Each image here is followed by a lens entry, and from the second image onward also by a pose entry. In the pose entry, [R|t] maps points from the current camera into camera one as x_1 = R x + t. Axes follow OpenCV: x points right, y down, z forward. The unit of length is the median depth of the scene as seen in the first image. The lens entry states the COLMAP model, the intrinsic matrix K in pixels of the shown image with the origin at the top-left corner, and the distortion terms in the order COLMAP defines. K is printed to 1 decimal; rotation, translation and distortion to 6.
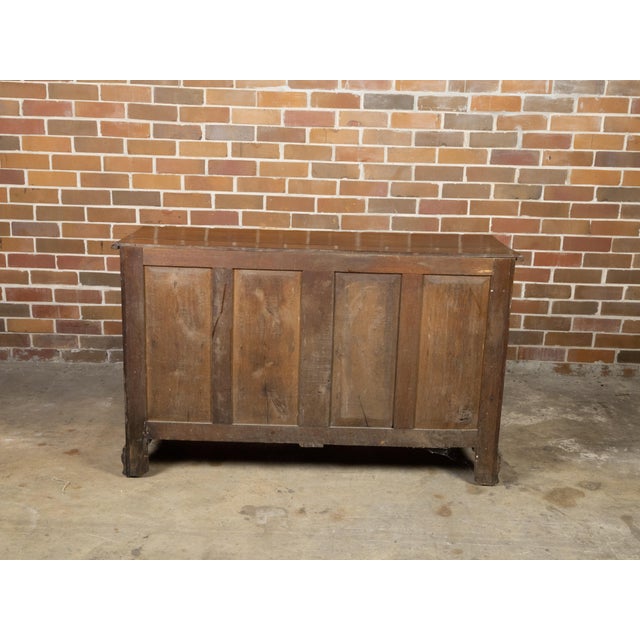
lens RADIAL K [[841.6, 0, 320.8], [0, 841.6, 323.4], [0, 0, 1]] dist [0.033497, 0.000000]
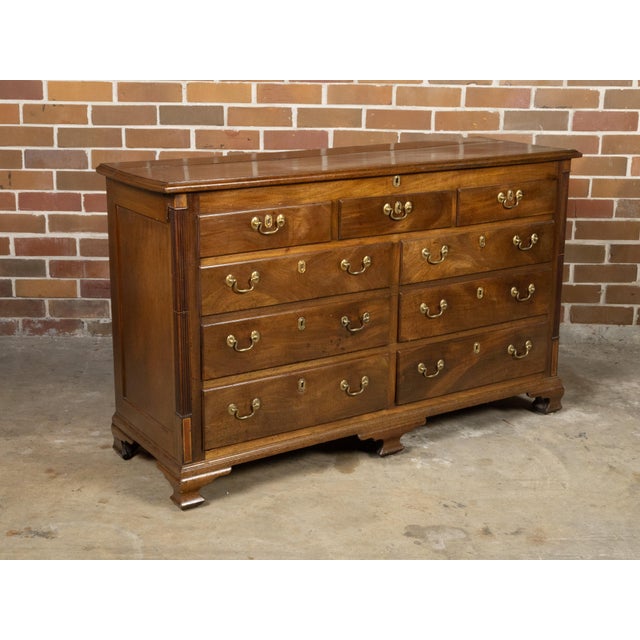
lens RADIAL K [[1140.5, 0, 287.9], [0, 1140.5, 280.9], [0, 0, 1]] dist [0.008778, 0.000000]
pose [[0.999892, -0.013104, -0.006580, -0.130098], [0.013102, 0.999914, -0.000340, -0.000738], [0.006584, 0.000254, 0.999978, -0.006497]]
